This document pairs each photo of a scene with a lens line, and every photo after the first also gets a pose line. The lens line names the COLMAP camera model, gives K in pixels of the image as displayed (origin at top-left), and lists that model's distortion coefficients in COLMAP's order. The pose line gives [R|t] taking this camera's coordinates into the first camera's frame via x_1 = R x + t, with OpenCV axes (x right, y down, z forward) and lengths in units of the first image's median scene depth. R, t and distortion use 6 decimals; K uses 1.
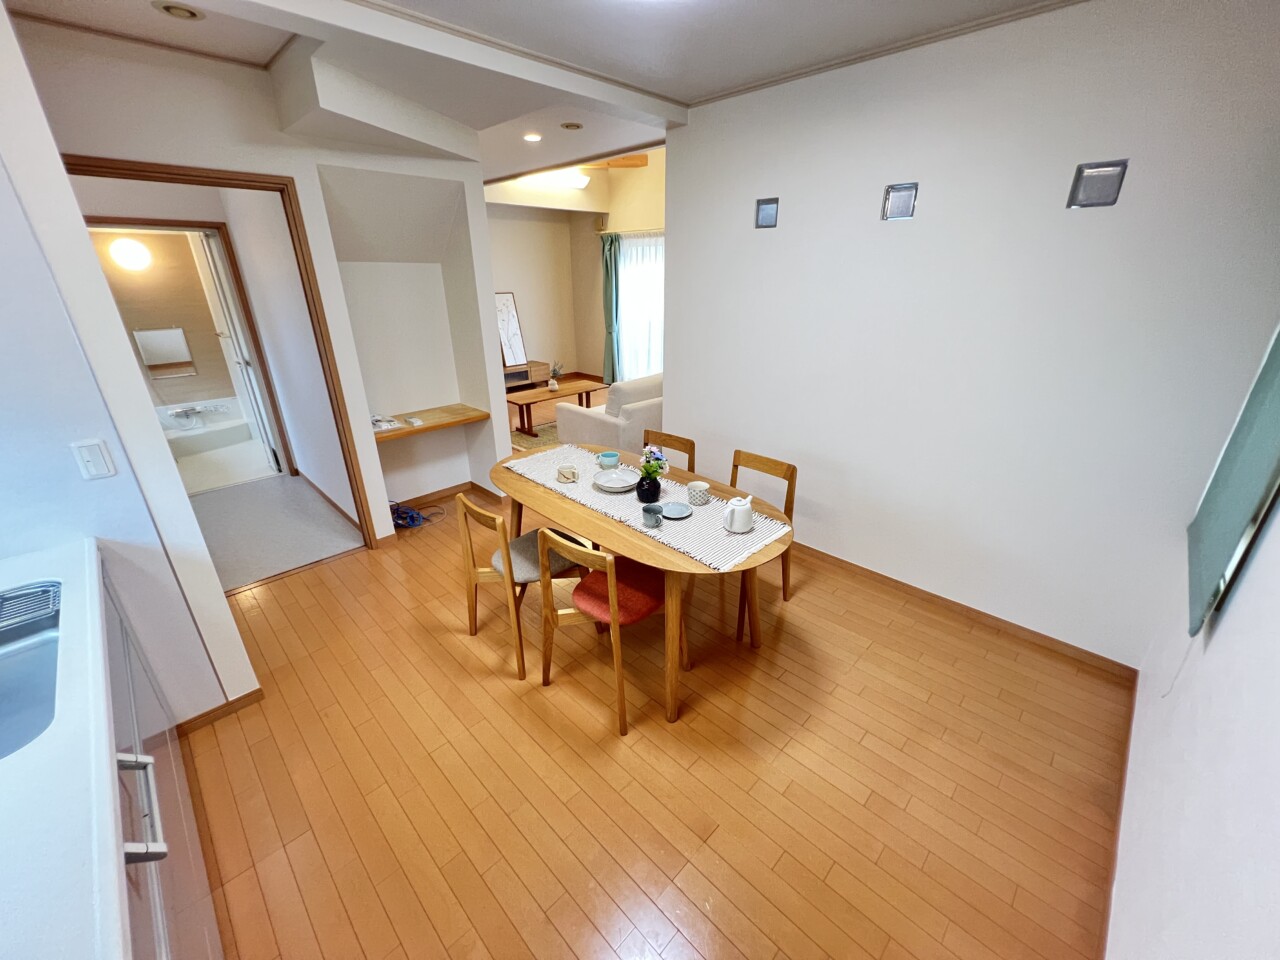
lens RADIAL K [[511.7, 0, 642.2], [0, 511.7, 481.0], [0, 0, 1]] dist [0.000729, 0.000491]
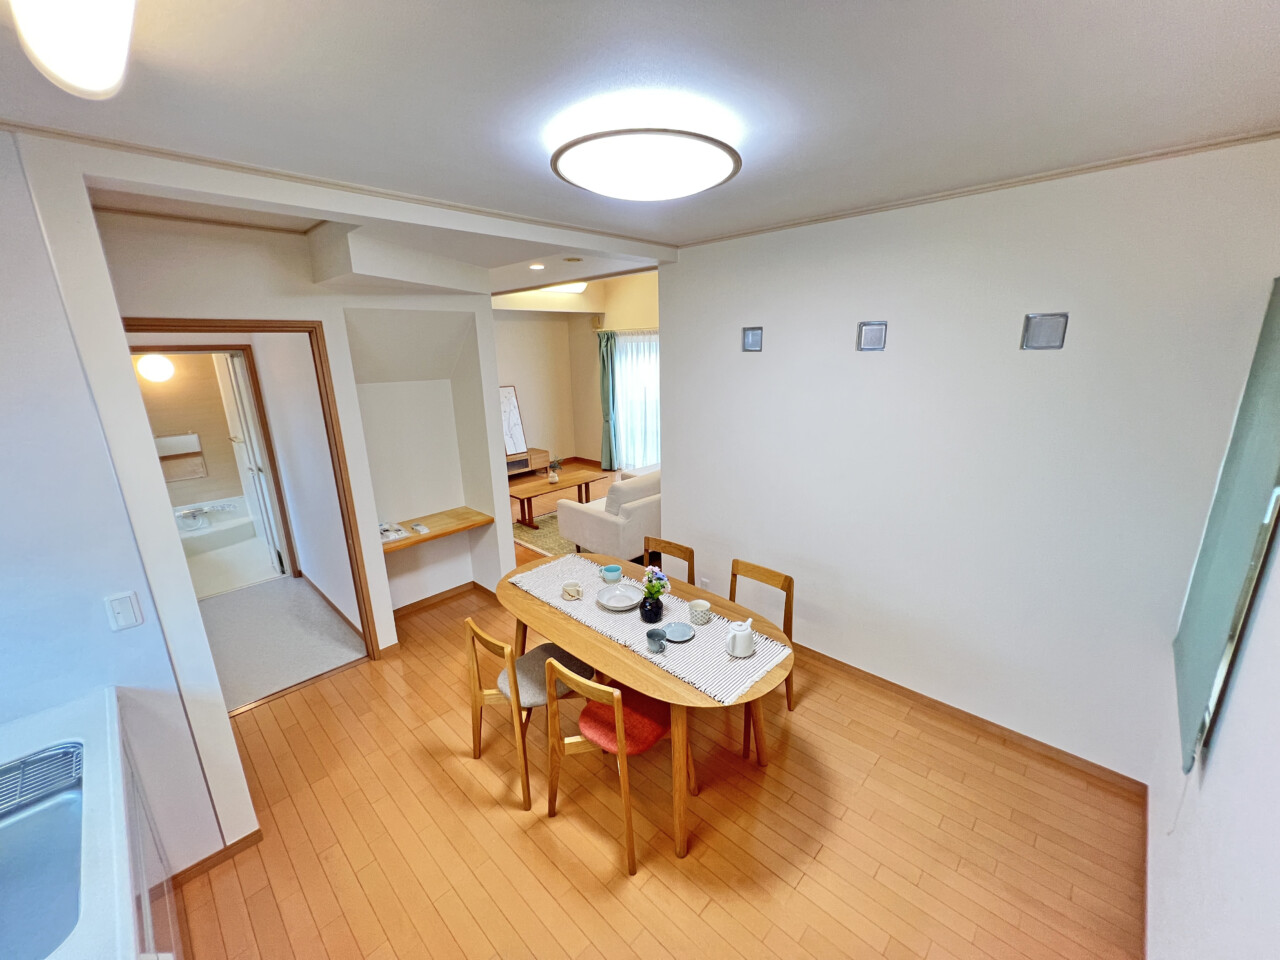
lens RADIAL K [[511.7, 0, 642.2], [0, 511.7, 481.0], [0, 0, 1]] dist [0.000729, 0.000491]
pose [[0.999765, -0.019918, 0.008609, -0.009026], [0.020867, 0.991319, -0.129813, -0.094793], [-0.005949, 0.129962, 0.991501, -0.051231]]
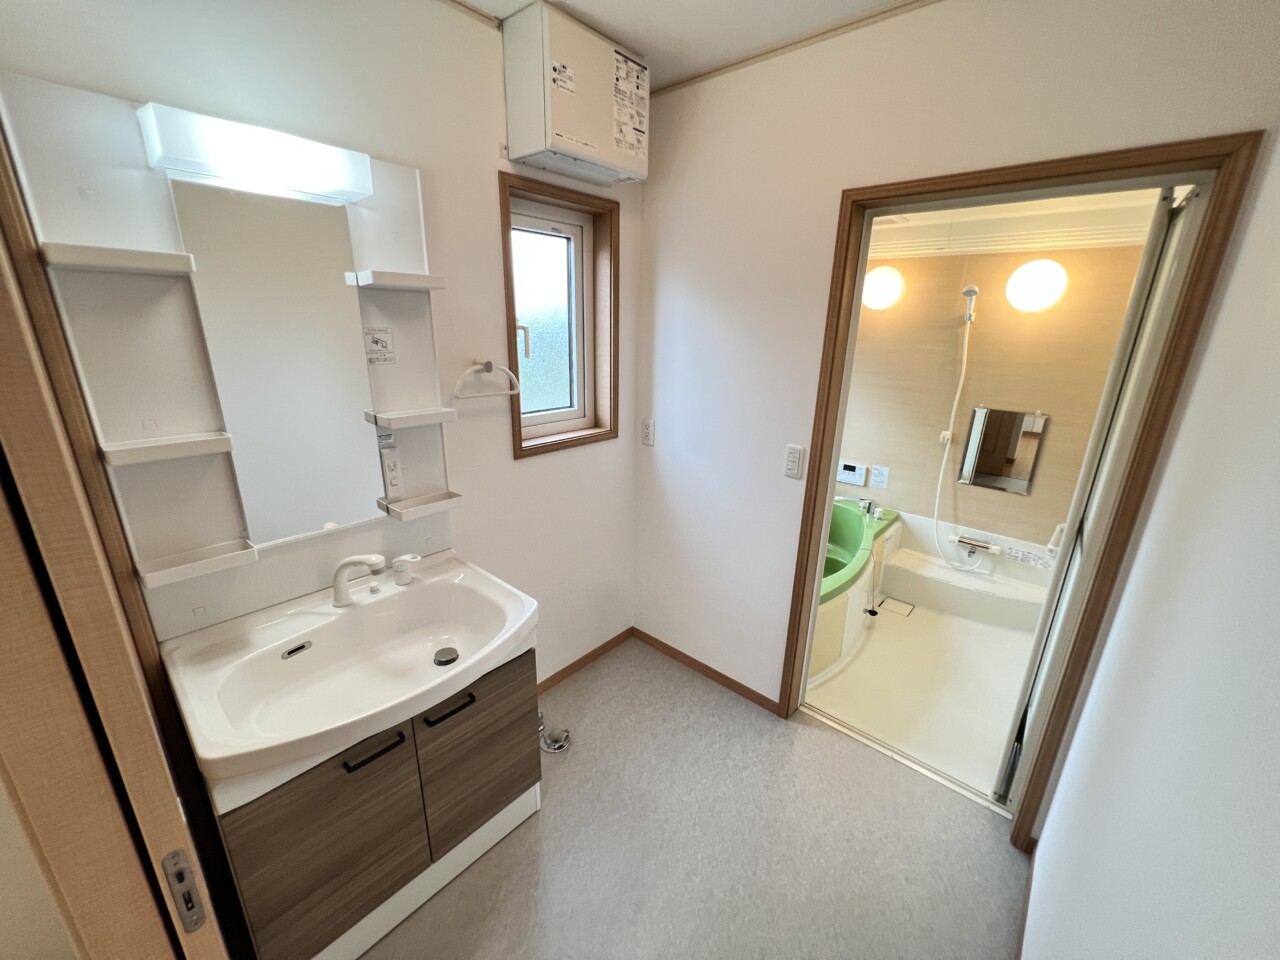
lens RADIAL K [[511.7, 0, 642.2], [0, 511.7, 481.0], [0, 0, 1]] dist [0.000729, 0.000491]
pose [[0.048782, 0.304246, -0.951344, -0.765365], [-0.399532, 0.878900, 0.260592, -0.404732], [0.915420, 0.367380, 0.164431, 1.081687]]
